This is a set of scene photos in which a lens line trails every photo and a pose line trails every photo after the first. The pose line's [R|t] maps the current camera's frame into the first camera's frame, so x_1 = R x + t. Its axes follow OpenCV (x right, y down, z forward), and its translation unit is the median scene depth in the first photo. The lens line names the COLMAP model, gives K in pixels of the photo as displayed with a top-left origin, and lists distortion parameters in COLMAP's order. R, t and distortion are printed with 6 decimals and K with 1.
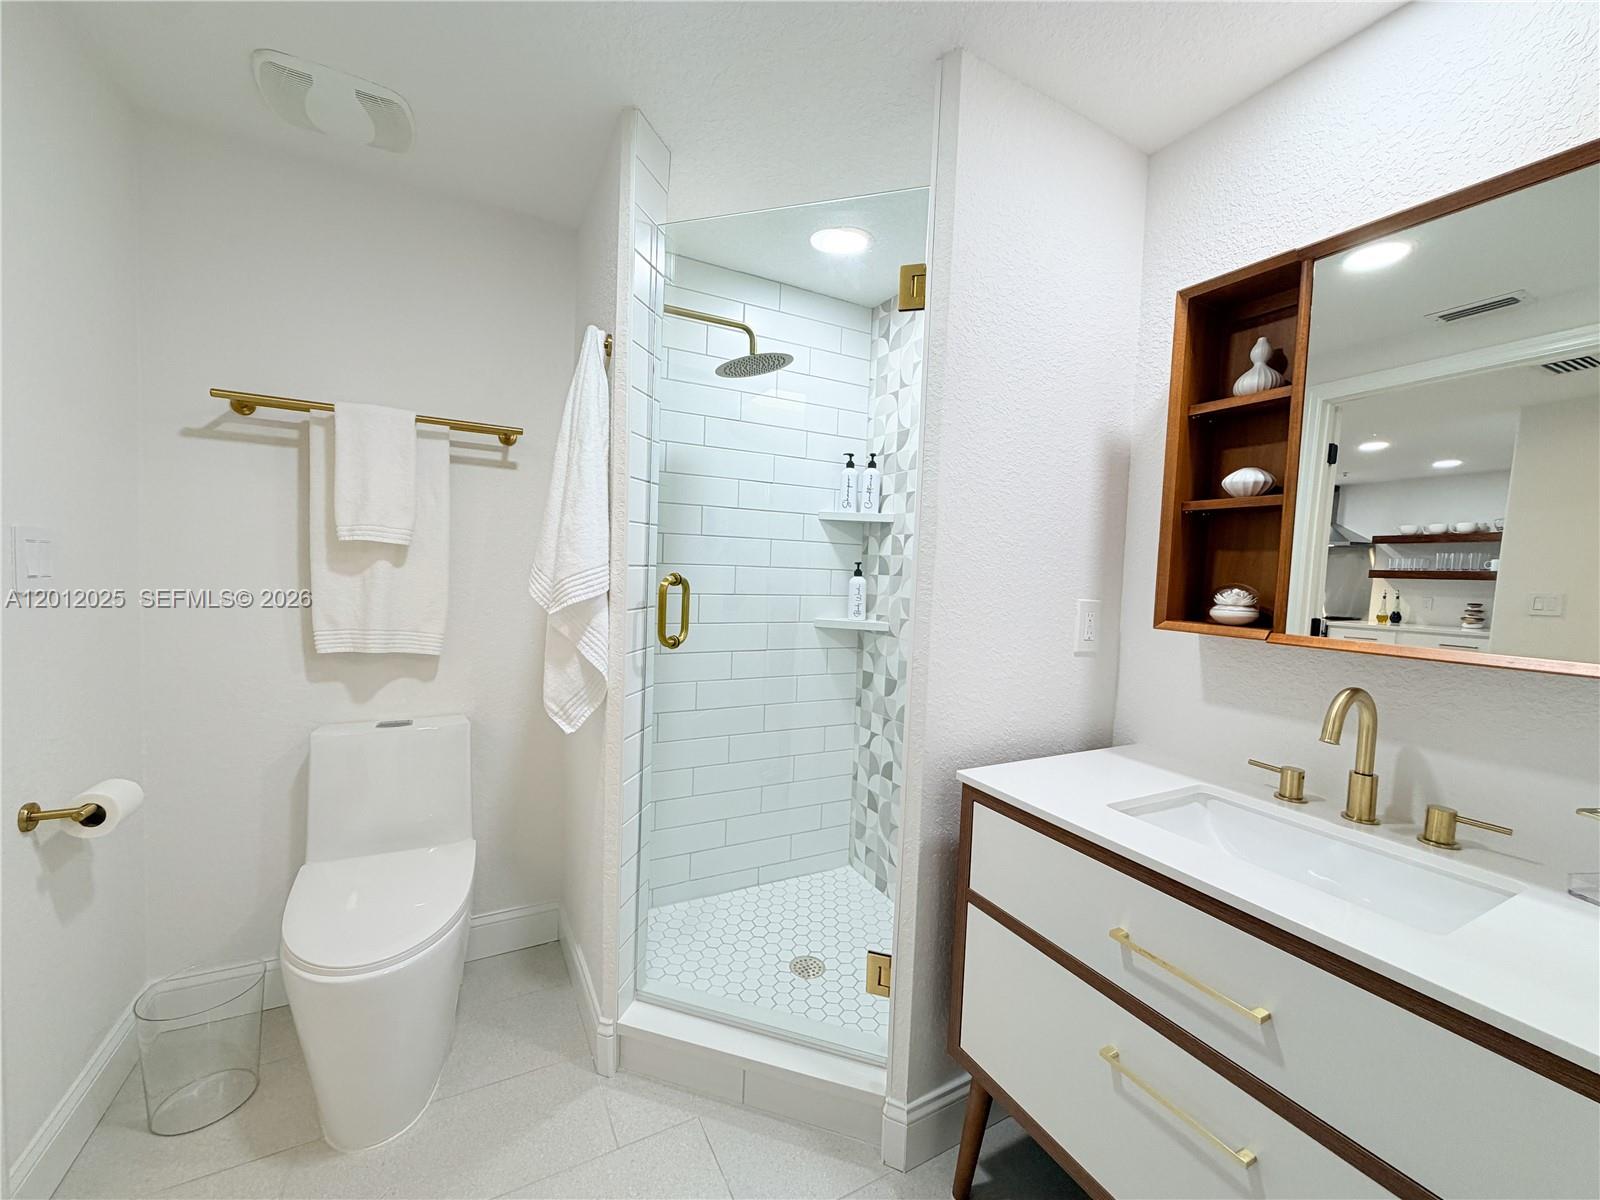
lens RADIAL K [[640.1, 0, 797.4], [0, 640.1, 602.0], [0, 0, 1]] dist [-0.000115, -0.000443]
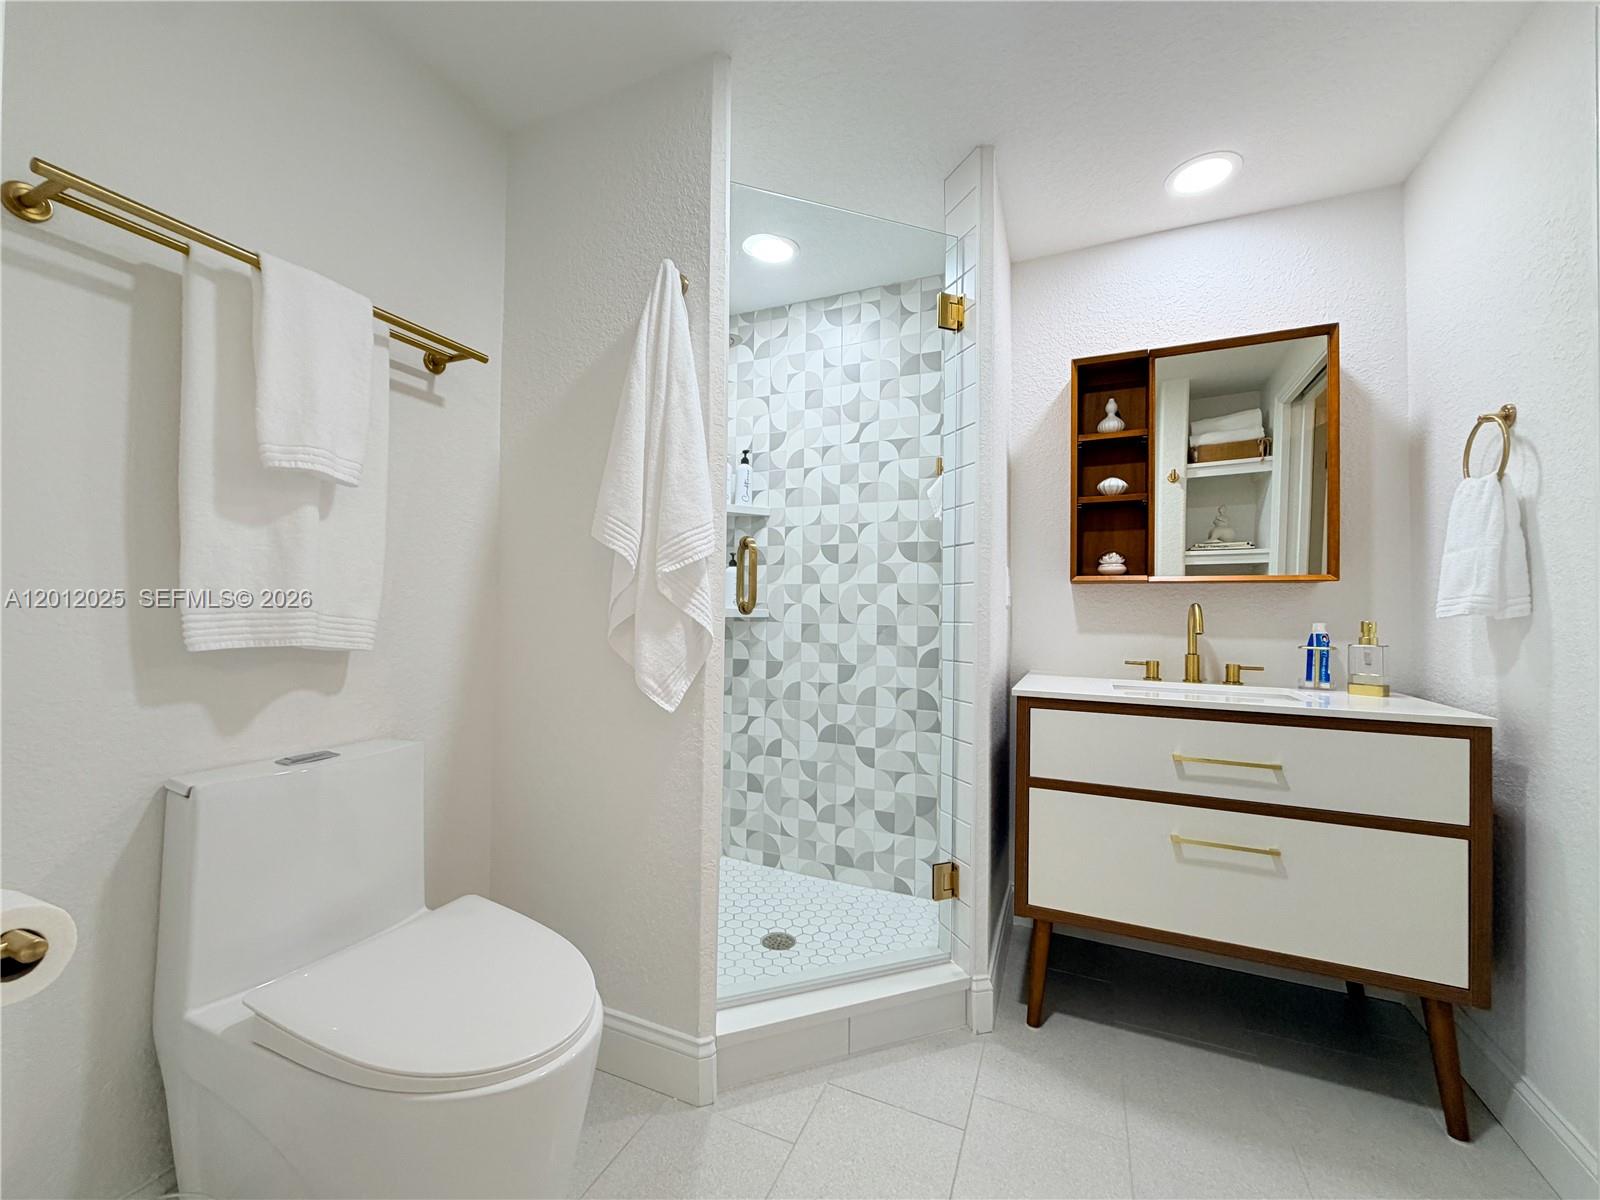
lens RADIAL K [[640.1, 0, 797.4], [0, 640.1, 602.0], [0, 0, 1]] dist [-0.000115, -0.000443]
pose [[0.788716, -0.019883, 0.614436, -0.601100], [0.052072, 0.998046, -0.034546, 0.075770], [-0.612548, 0.059242, 0.788210, 0.161082]]
